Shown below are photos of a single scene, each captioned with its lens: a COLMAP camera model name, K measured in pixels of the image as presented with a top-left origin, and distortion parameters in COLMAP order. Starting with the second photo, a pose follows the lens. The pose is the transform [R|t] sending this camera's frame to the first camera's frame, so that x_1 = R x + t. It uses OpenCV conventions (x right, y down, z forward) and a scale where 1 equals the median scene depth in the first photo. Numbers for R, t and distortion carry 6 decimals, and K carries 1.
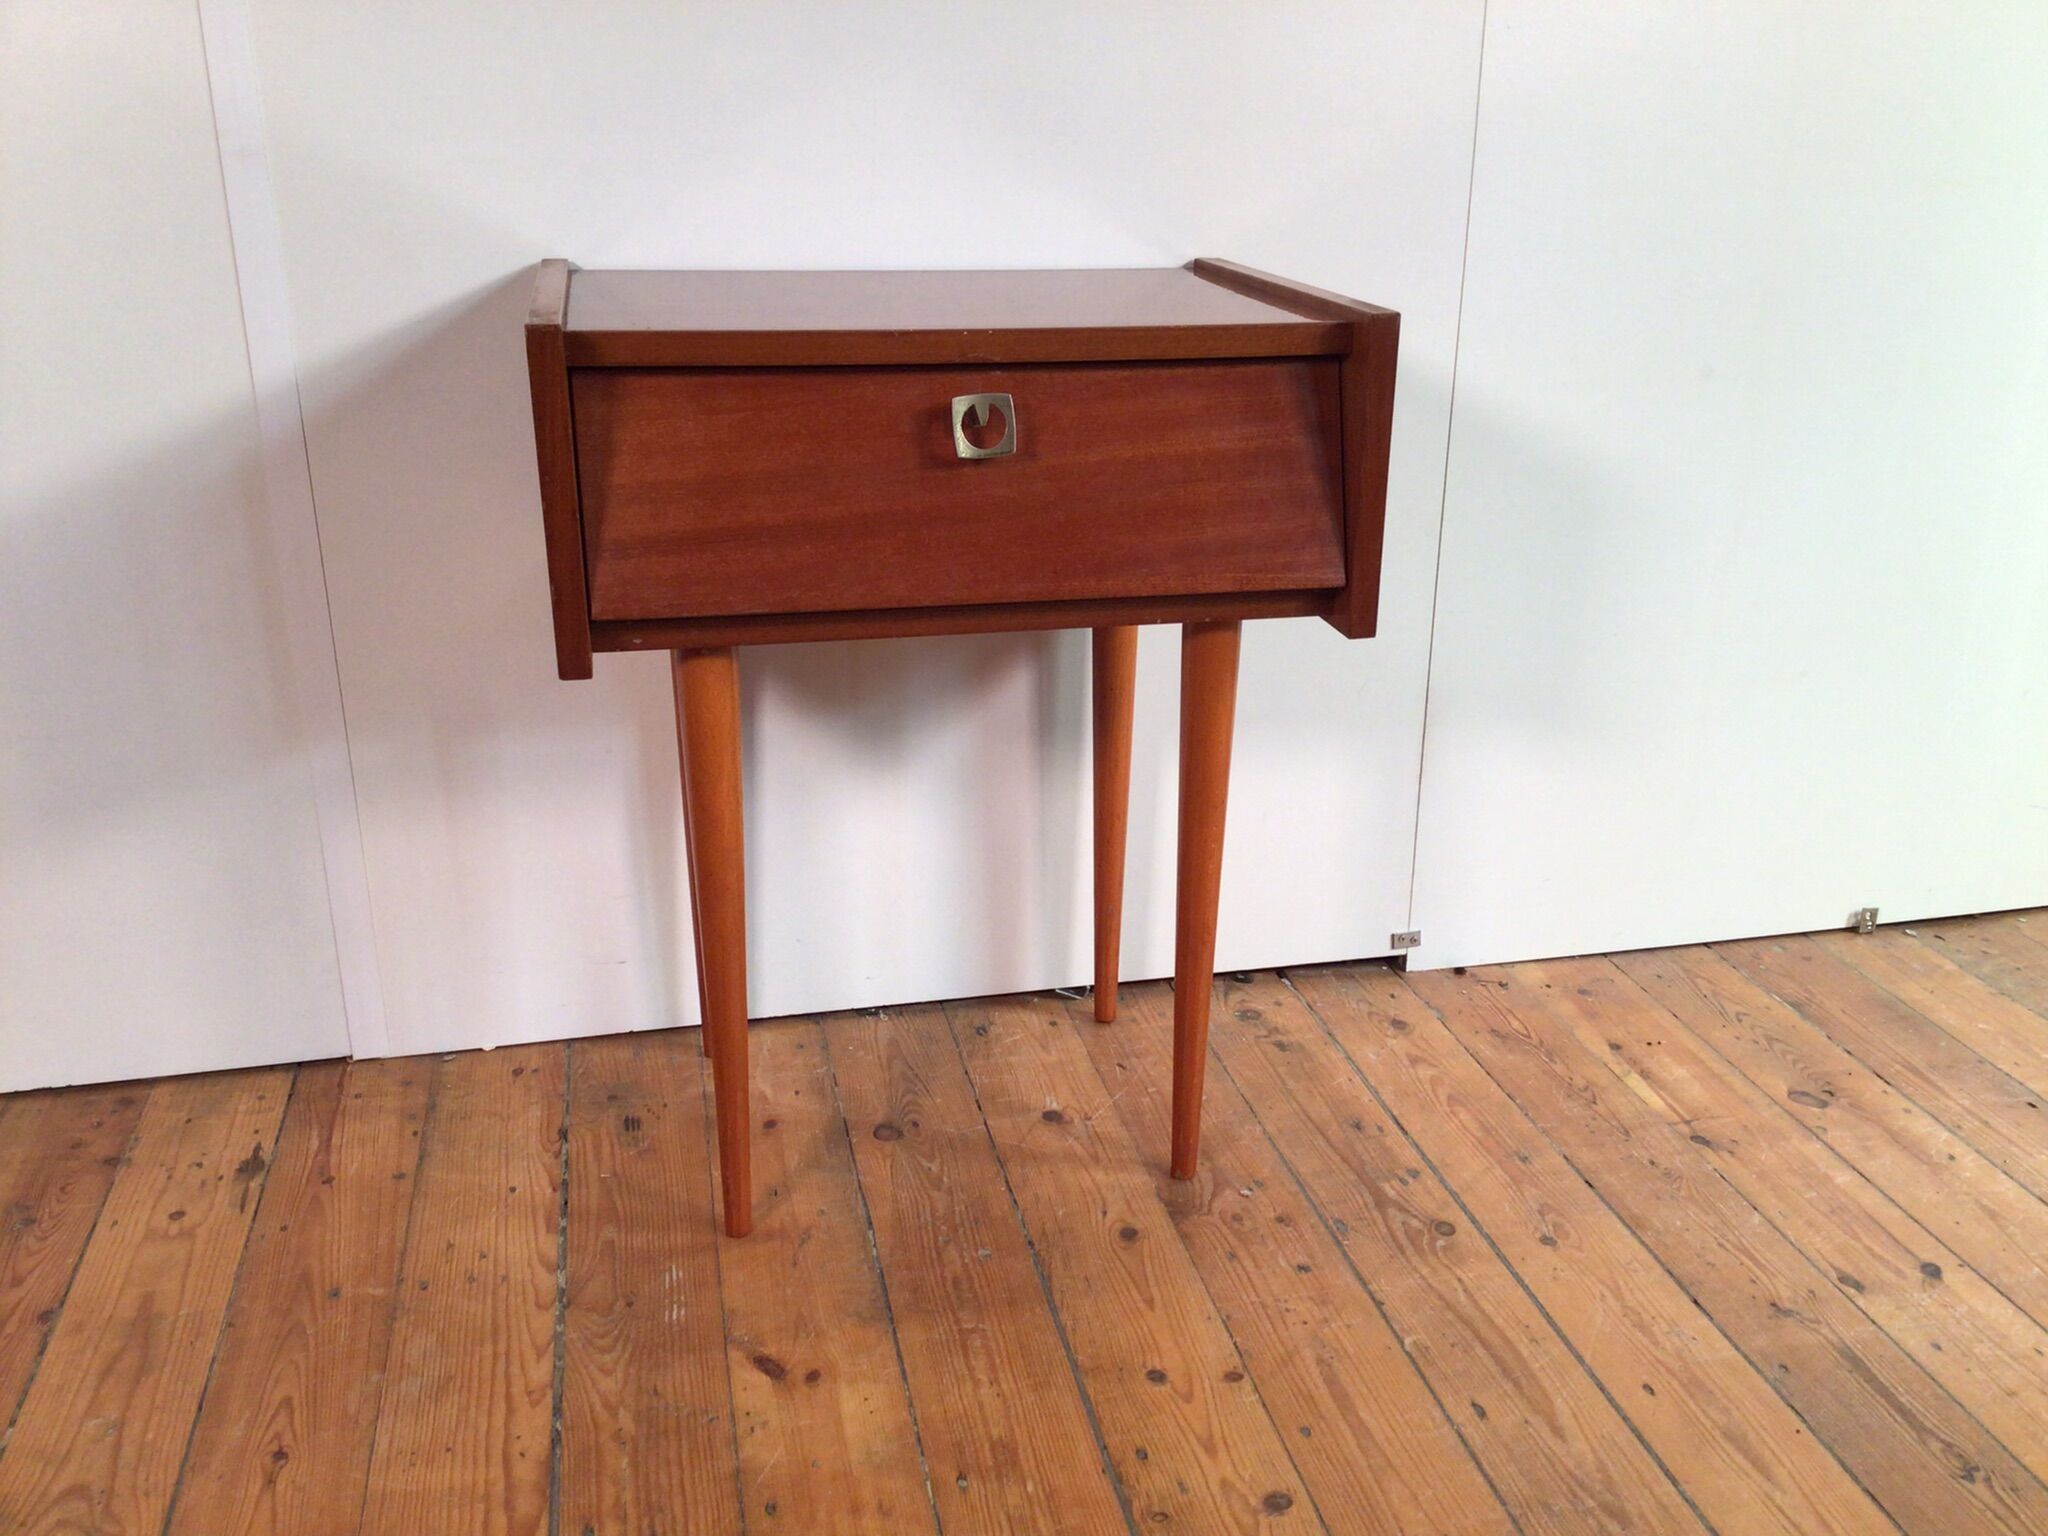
lens RADIAL K [[1832.6, 0, 1054.1], [0, 1832.6, 769.7], [0, 0, 1]] dist [0.152436, -0.325626]
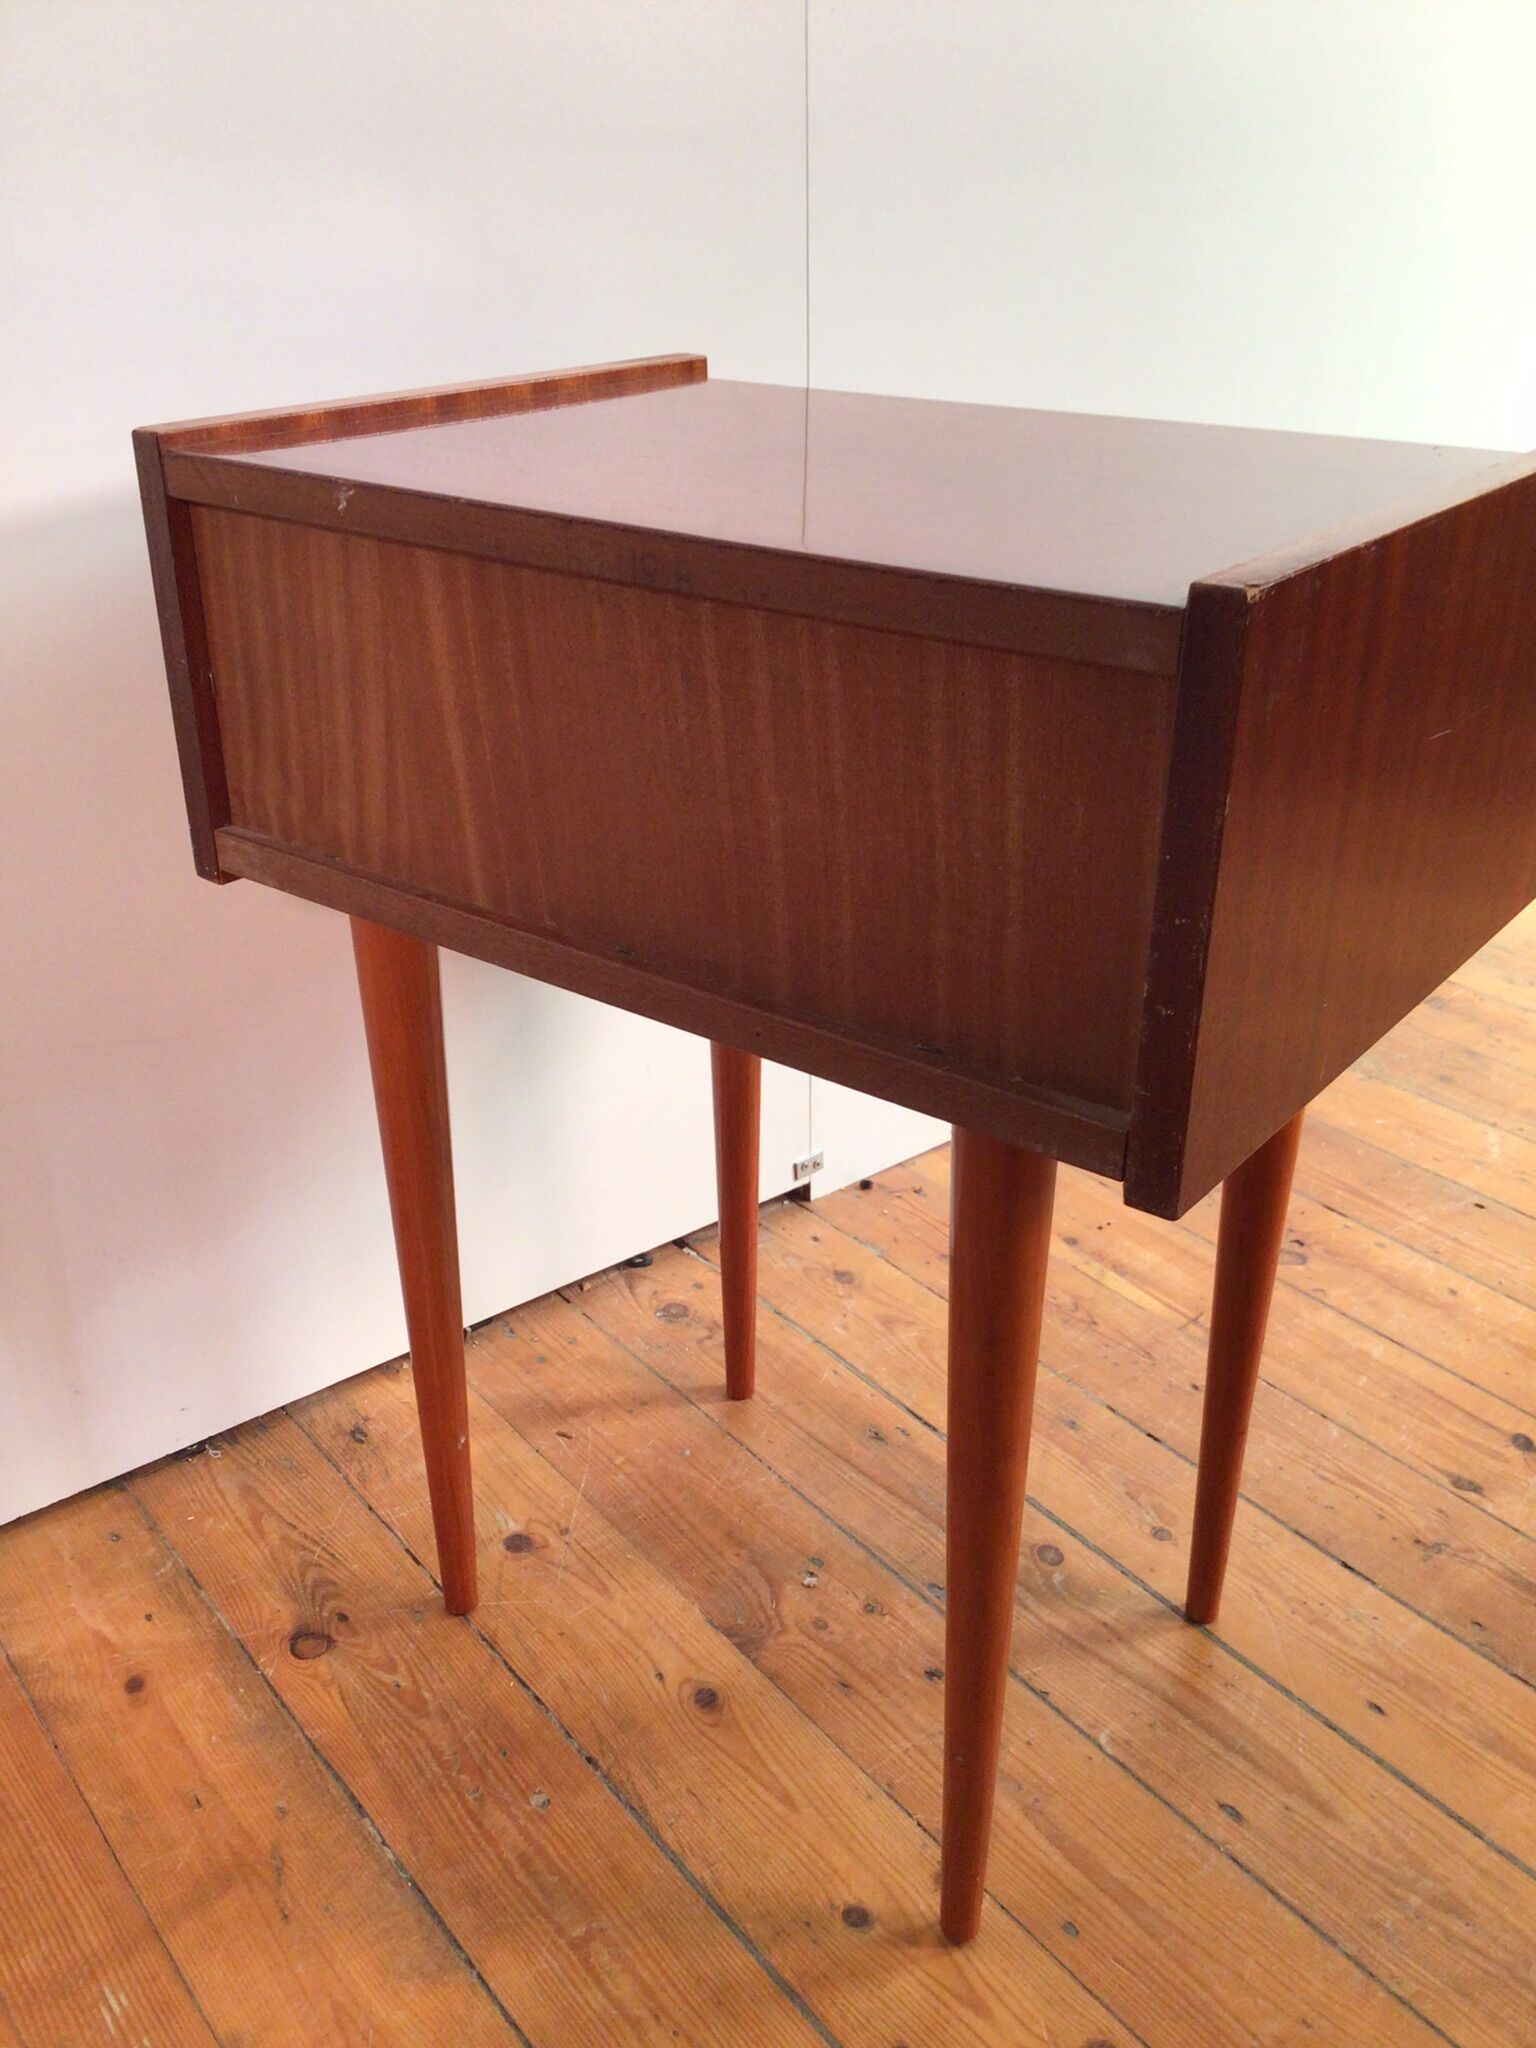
lens RADIAL K [[1832.6, 0, 759.3], [0, 1832.6, 1032.7], [0, 0, 1]] dist [0.152436, -0.325626]
pose [[0.907380, -0.205202, 0.366816, -0.157931], [0.162382, 0.976109, 0.144371, -0.116463], [-0.387677, -0.071435, 0.919023, 0.306308]]
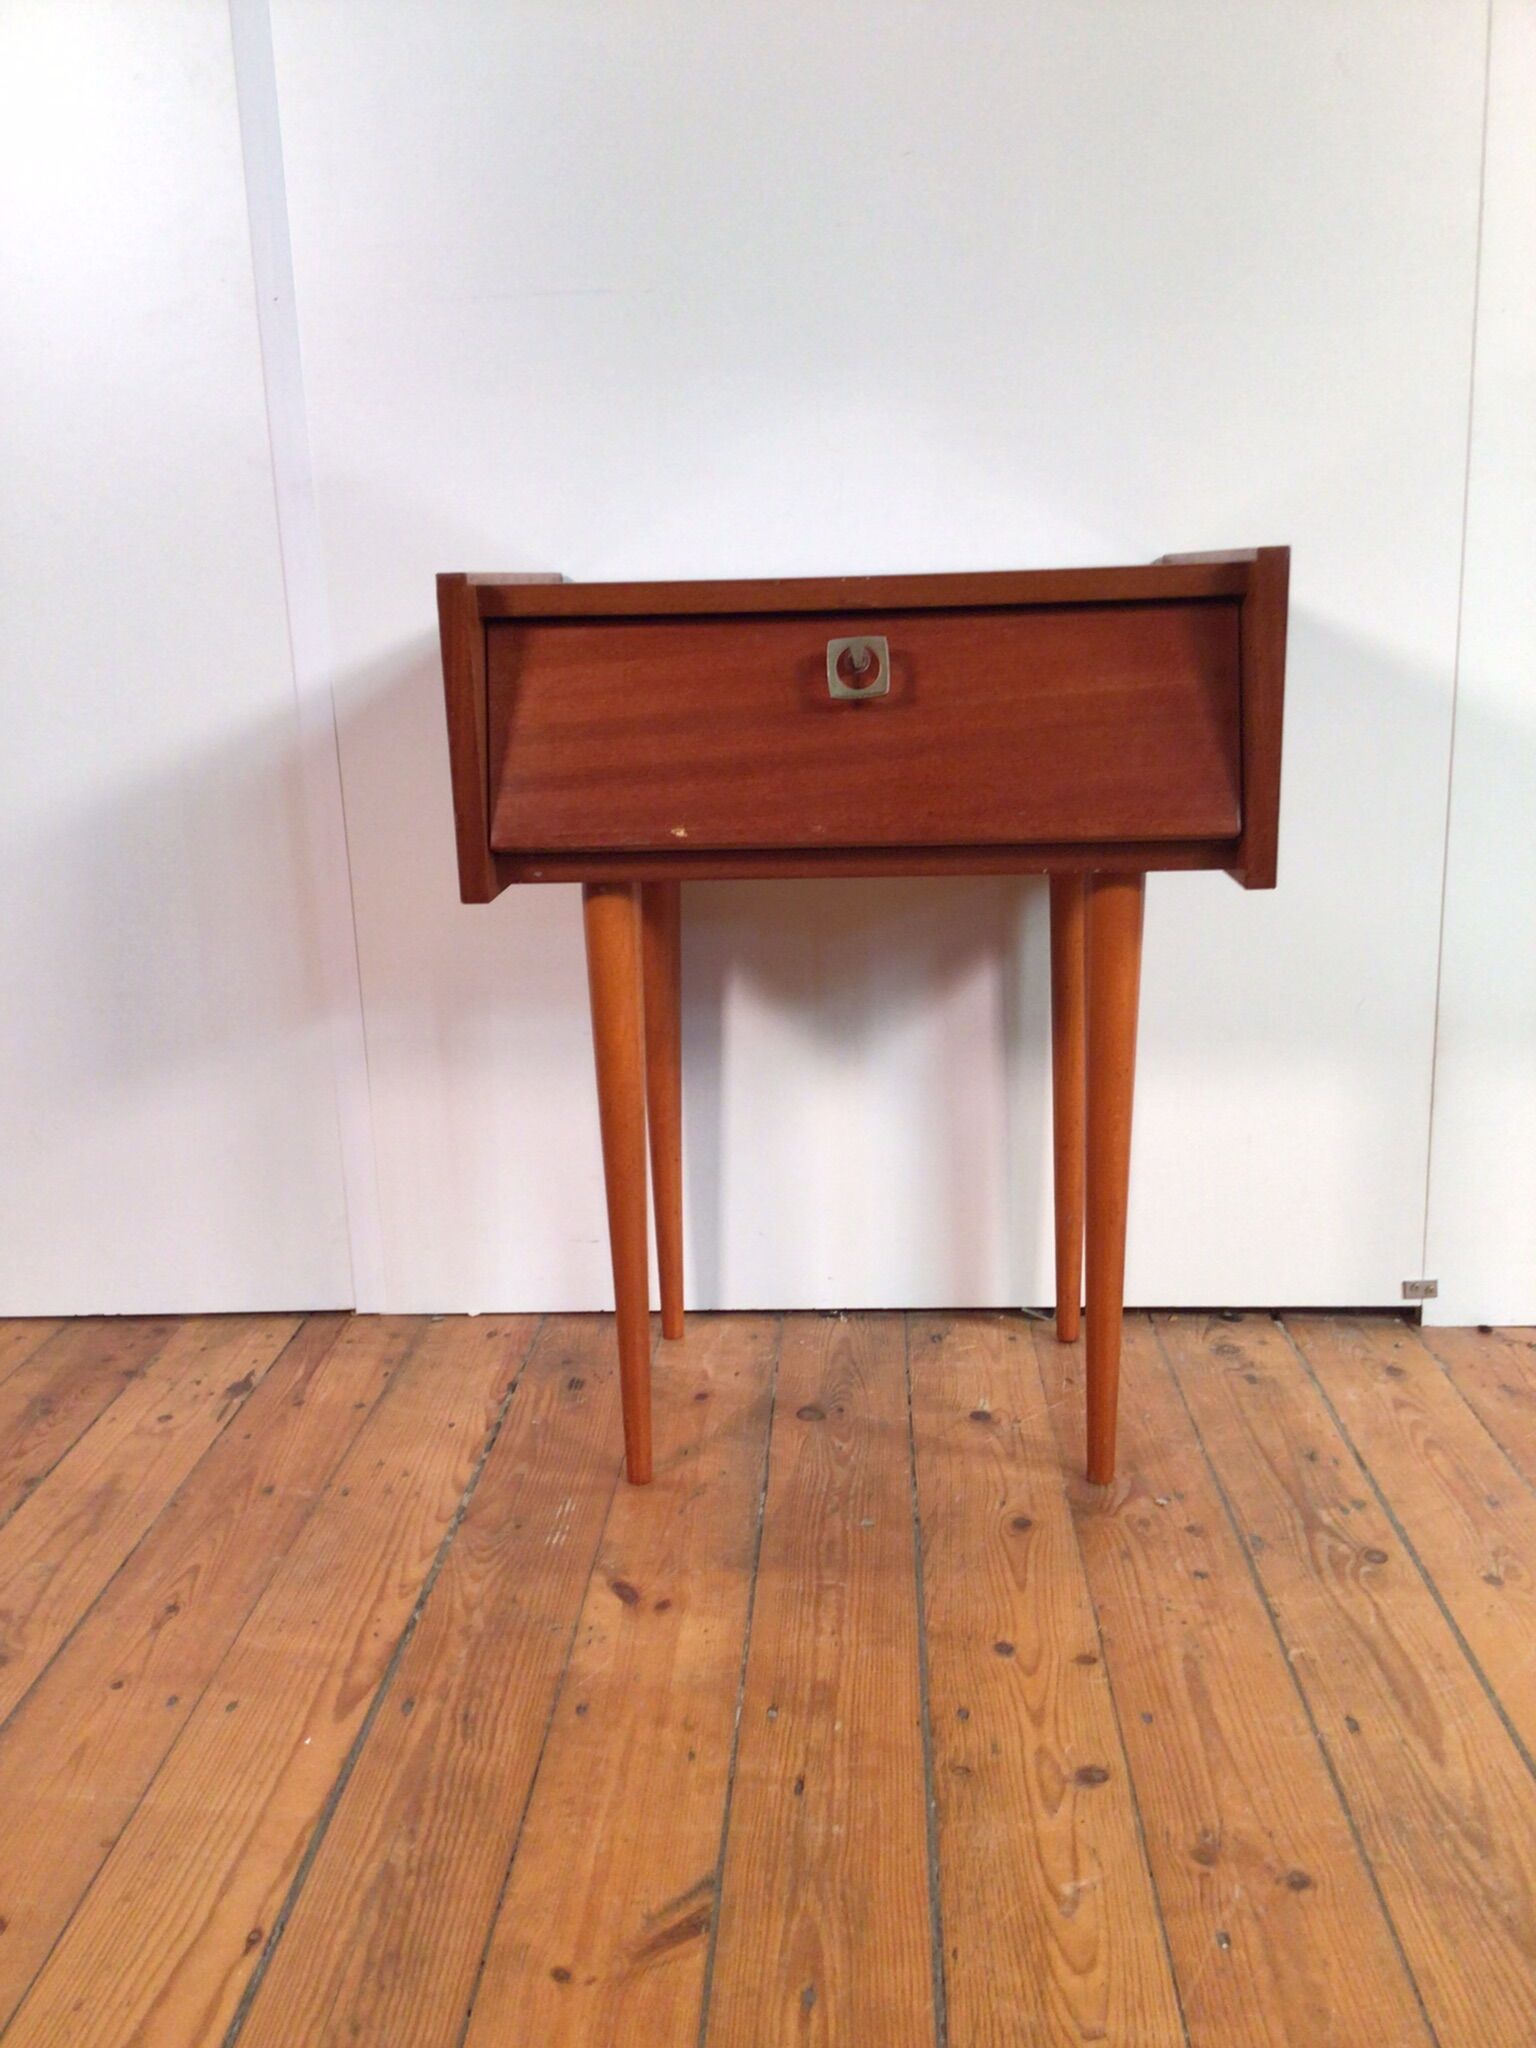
lens RADIAL K [[1830.0, 0, 767.3], [0, 1830.0, 1032.6], [0, 0, 1]] dist [0.137017, -0.262440]
pose [[0.959775, 0.027232, -0.279445, 0.169528], [-0.059797, 0.992277, -0.108680, 0.108043], [0.274327, 0.121018, 0.953991, 0.020621]]
